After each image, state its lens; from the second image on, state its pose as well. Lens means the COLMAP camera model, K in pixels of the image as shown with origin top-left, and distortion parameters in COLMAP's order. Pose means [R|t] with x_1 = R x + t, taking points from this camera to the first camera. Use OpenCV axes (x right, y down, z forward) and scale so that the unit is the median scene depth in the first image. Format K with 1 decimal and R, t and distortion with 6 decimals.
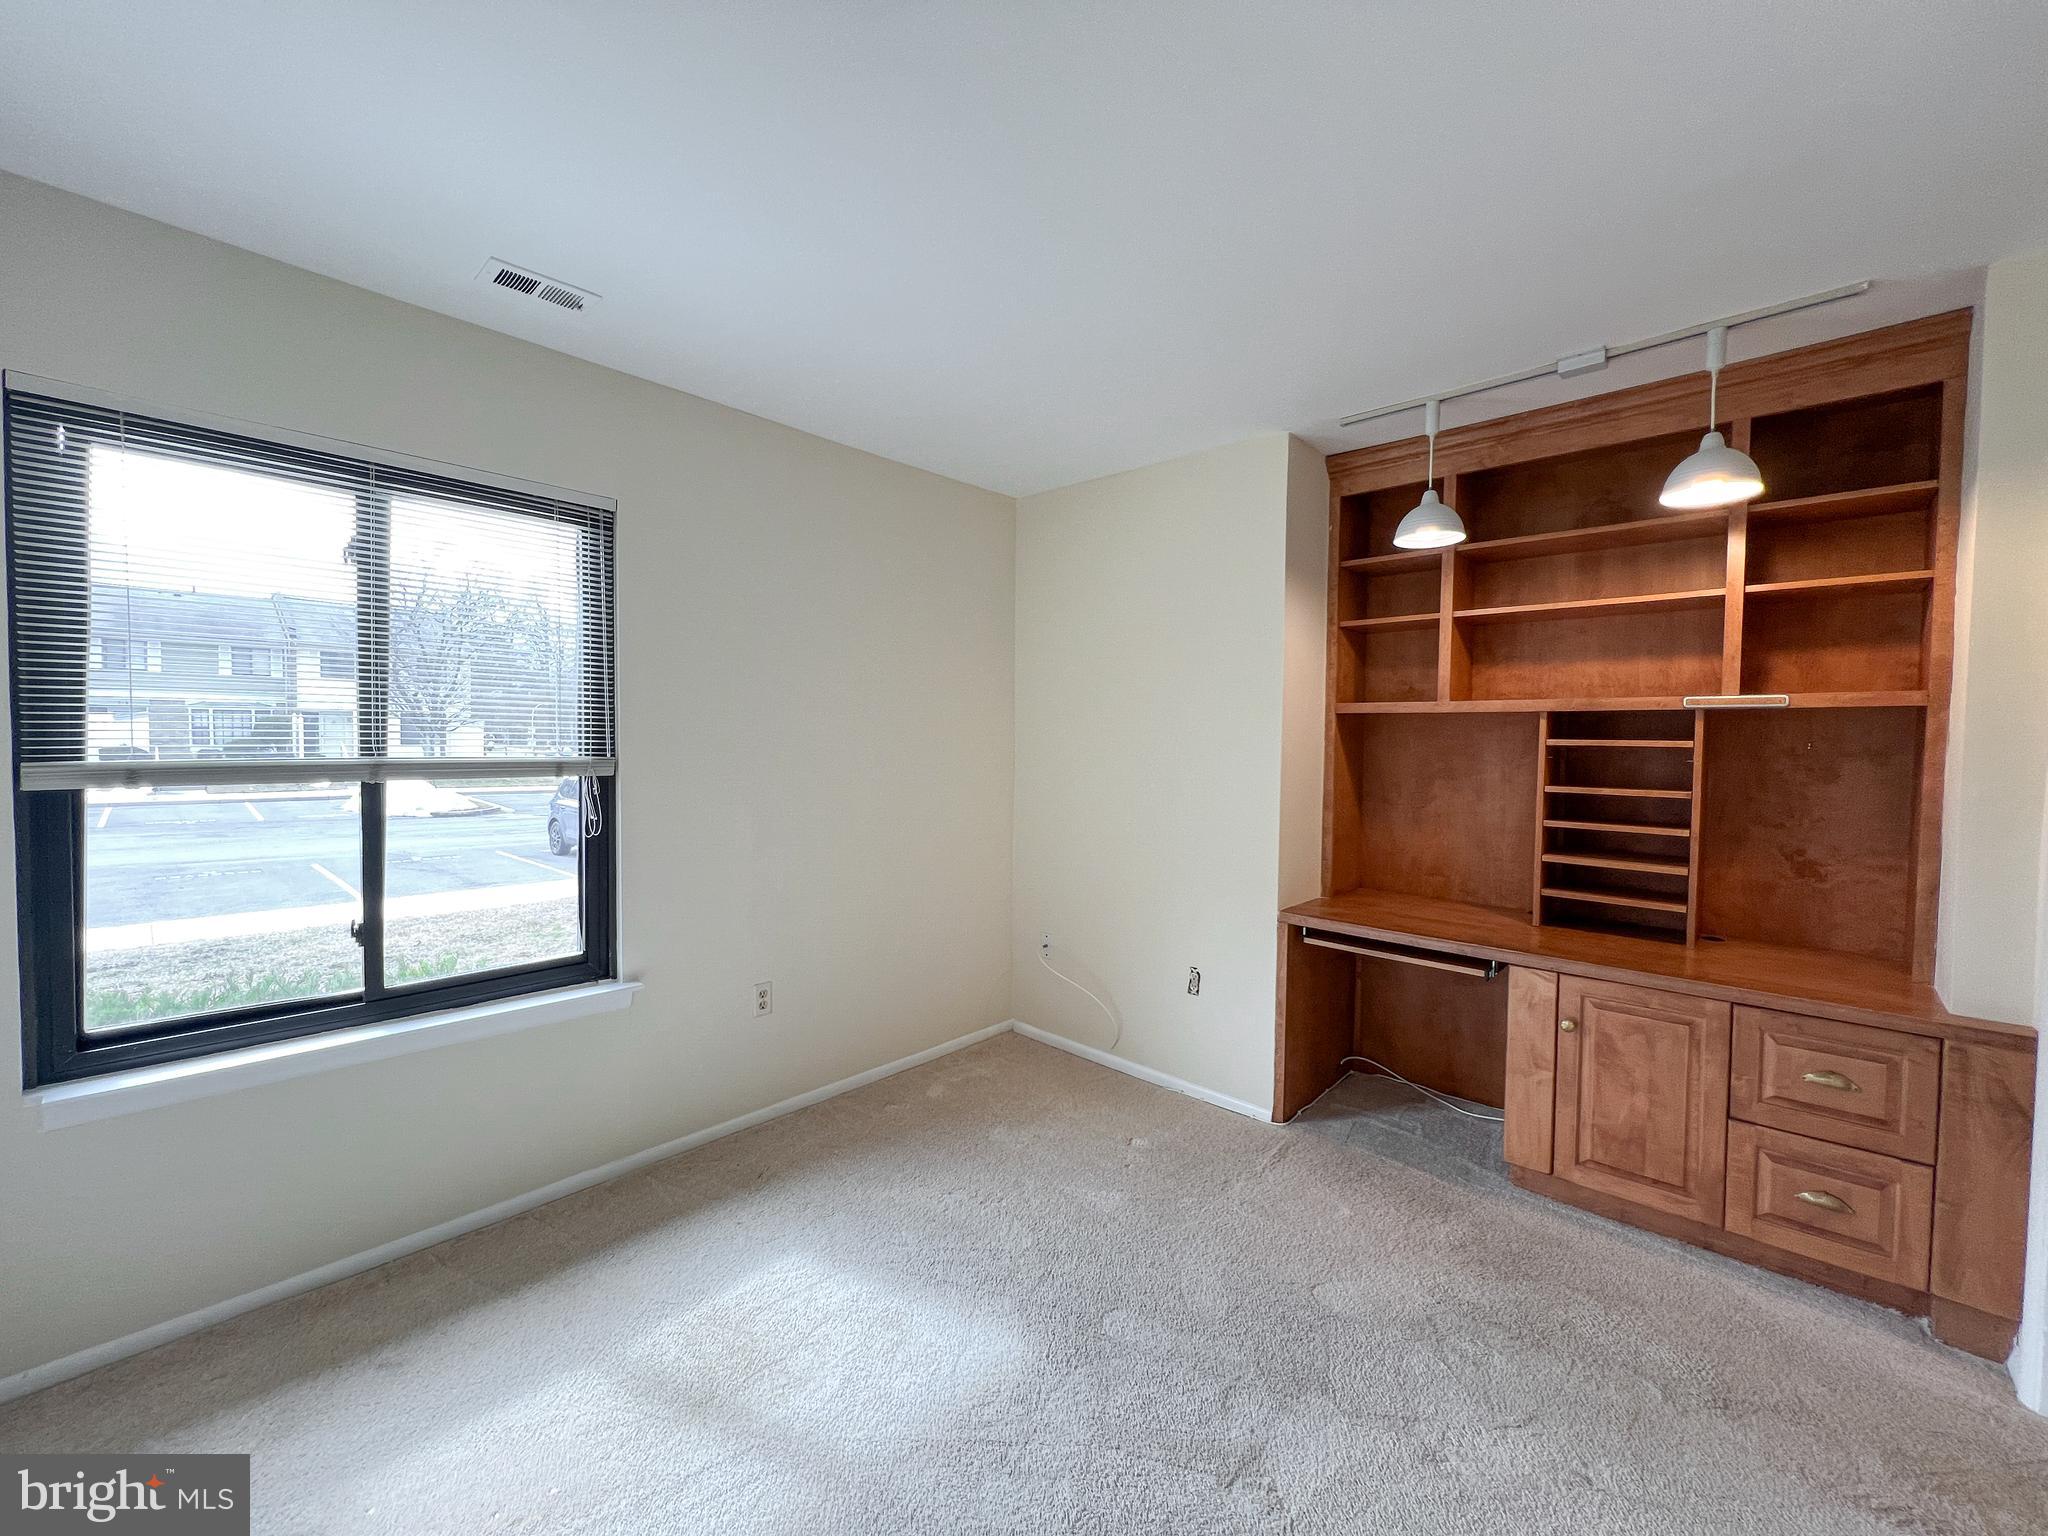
lens RADIAL K [[816.9, 0, 1000.3], [0, 816.9, 764.7], [0, 0, 1]] dist [0.005196, 0.000043]
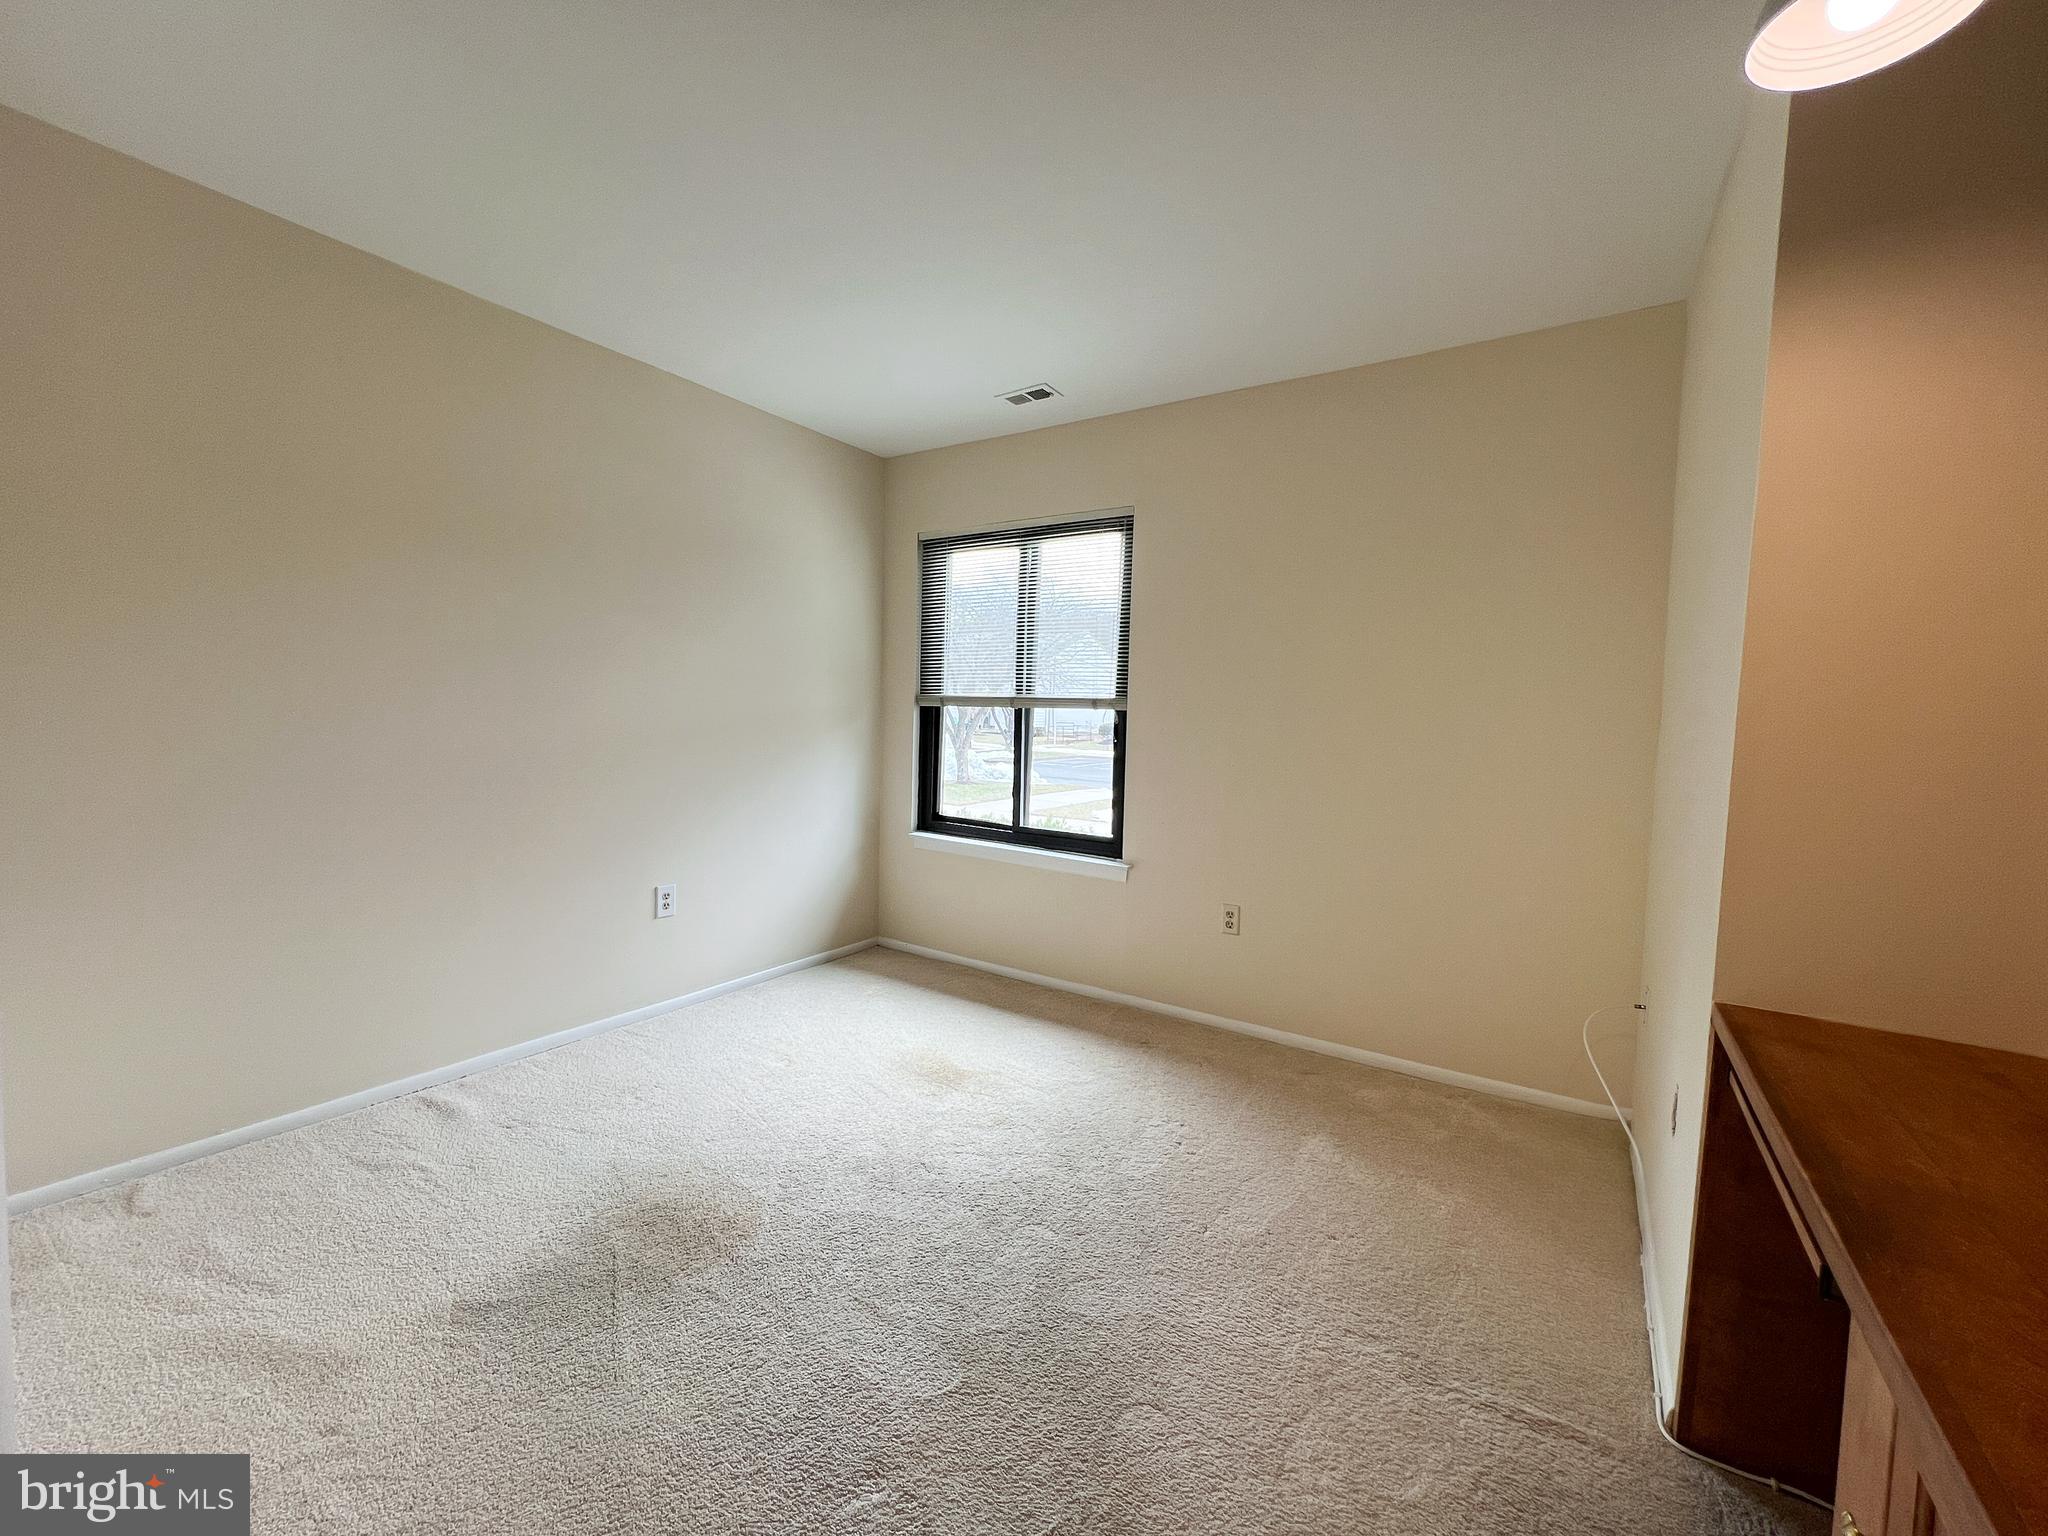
lens RADIAL K [[820.4, 0, 1028.0], [0, 820.4, 772.5], [0, 0, 1]] dist [-0.003647, 0.000623]
pose [[0.176938, 0.073188, -0.981497, 0.959515], [-0.052720, 0.996504, 0.064803, 0.042662], [0.982809, 0.040278, 0.180178, 0.689877]]
